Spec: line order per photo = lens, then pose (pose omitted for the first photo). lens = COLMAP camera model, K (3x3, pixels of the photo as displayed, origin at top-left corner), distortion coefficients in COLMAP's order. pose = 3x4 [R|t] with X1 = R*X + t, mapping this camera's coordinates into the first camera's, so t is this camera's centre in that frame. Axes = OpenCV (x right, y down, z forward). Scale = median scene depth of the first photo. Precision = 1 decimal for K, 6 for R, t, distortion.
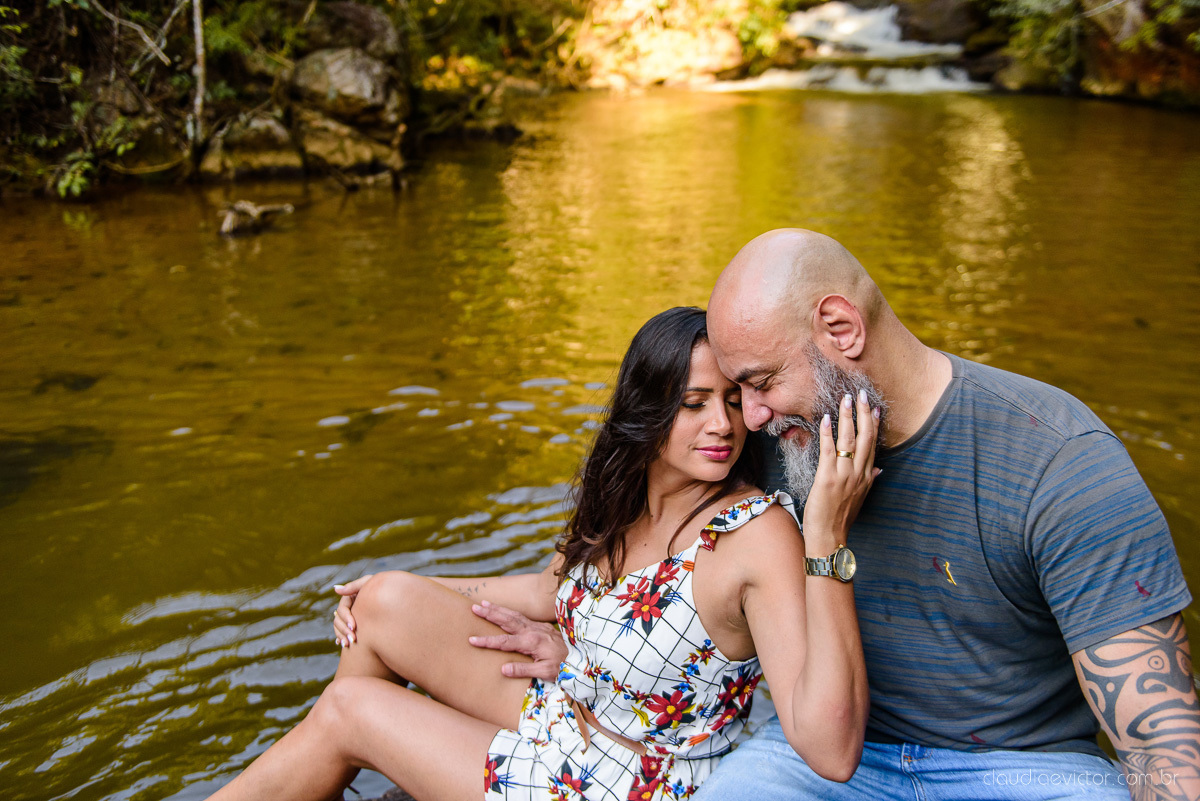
lens RADIAL K [[1066.2, 0, 602.5], [0, 1066.2, 409.4], [0, 0, 1]] dist [0.002503, -0.004358]
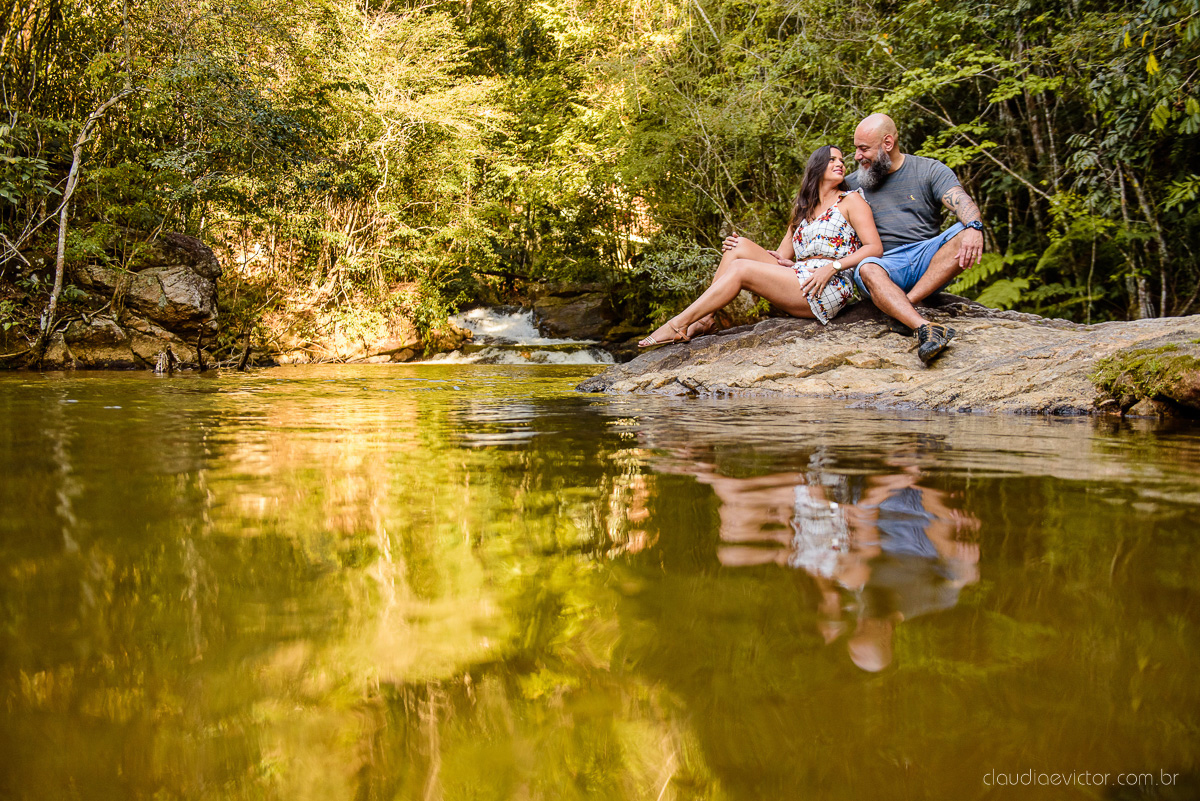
lens RADIAL K [[1144.4, 0, 601.1], [0, 1144.4, 393.4], [0, 0, 1]] dist [0.031198, 0.000000]
pose [[0.939636, -0.002346, 0.342168, -1.890169], [0.108340, 0.950569, -0.290999, 1.695035], [-0.324572, 0.310504, 0.893443, -1.879205]]
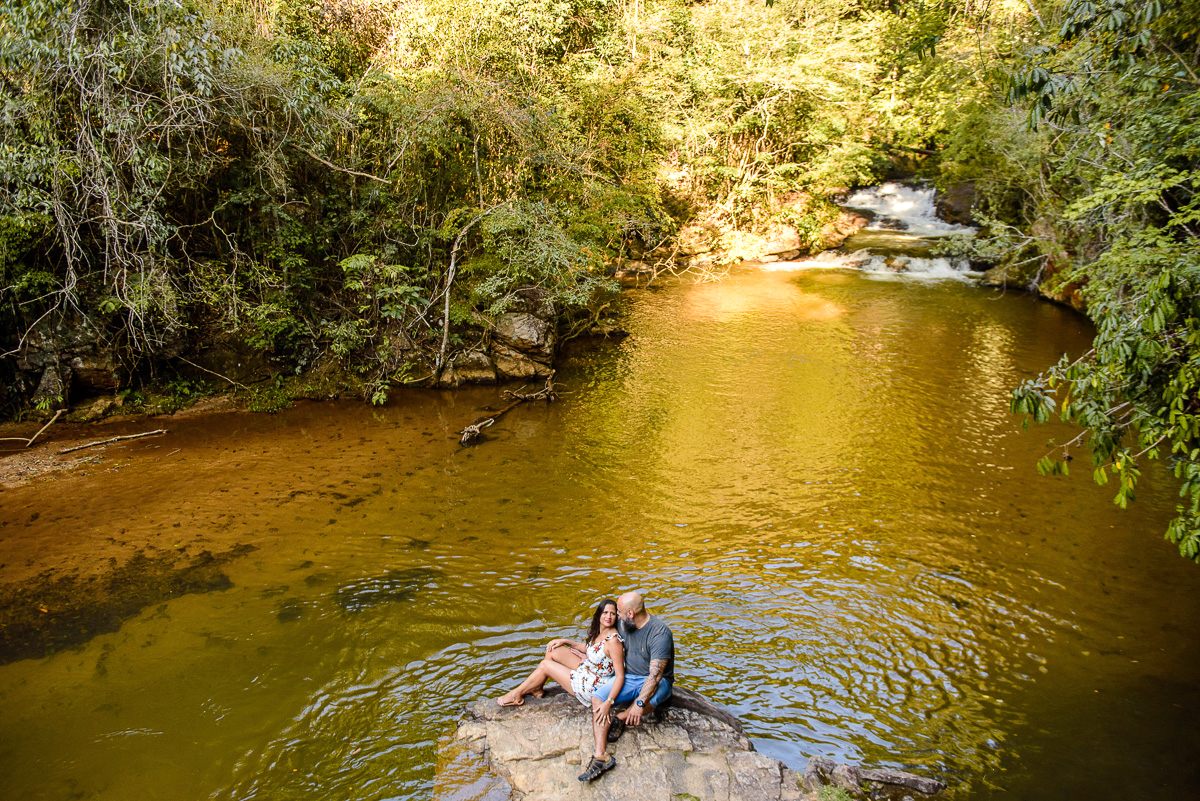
lens RADIAL K [[953.7, 0, 606.0], [0, 953.7, 395.3], [0, 0, 1]] dist [-0.036674, 0.005189]
pose [[0.992552, 0.048093, -0.111926, 0.588980], [-0.056003, 0.996069, -0.068632, -0.835992], [0.108186, 0.074389, 0.991344, -4.203138]]
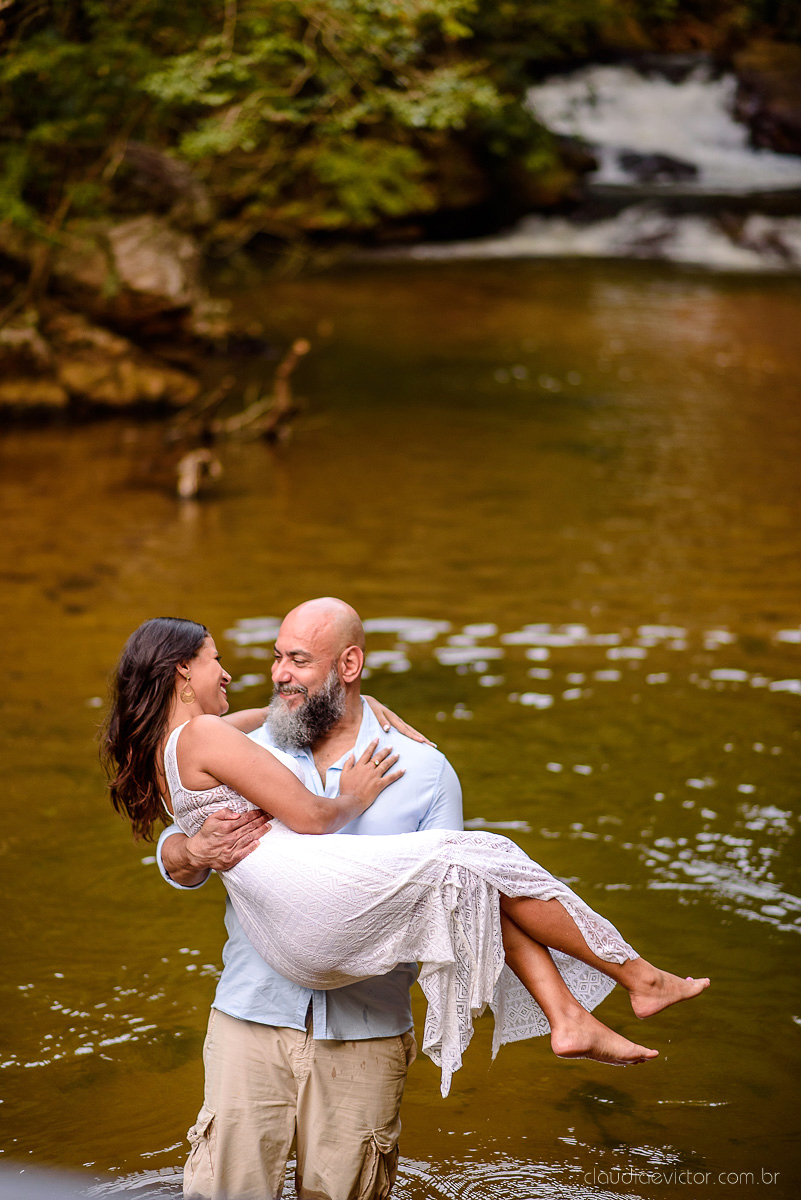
lens RADIAL K [[2932.5, 0, 399.2], [0, 2932.5, 600.2], [0, 0, 1]] dist [0.039951, 0.000000]
pose [[0.980374, -0.007079, 0.197021, -3.416080], [0.038383, 0.987086, -0.155526, 1.158080], [-0.193375, 0.160036, 0.967985, -4.937192]]
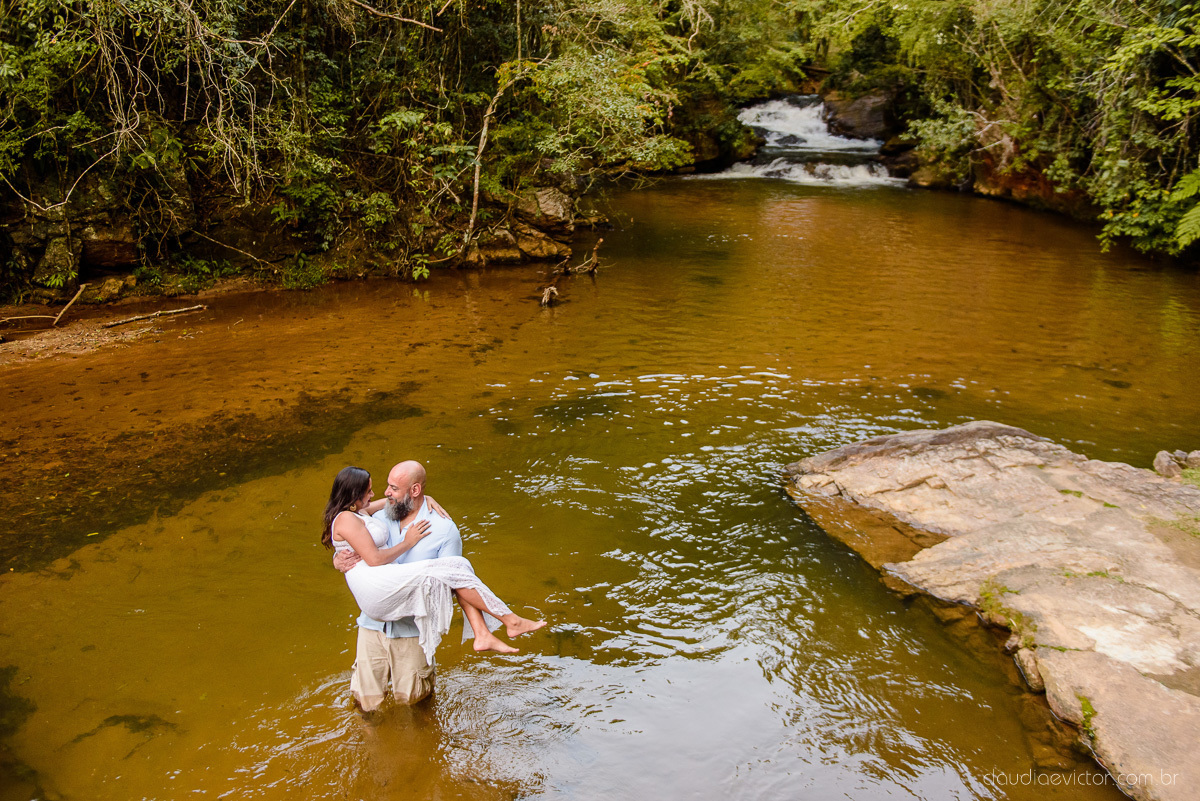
lens RADIAL K [[1039.5, 0, 600.0], [0, 1039.5, 401.2], [0, 0, 1]] dist [-0.017534, -0.000852]
pose [[0.996784, -0.003151, 0.080074, -2.326451], [0.006539, 0.999093, -0.042078, 0.483347], [-0.079869, 0.042467, 0.995900, -4.746937]]
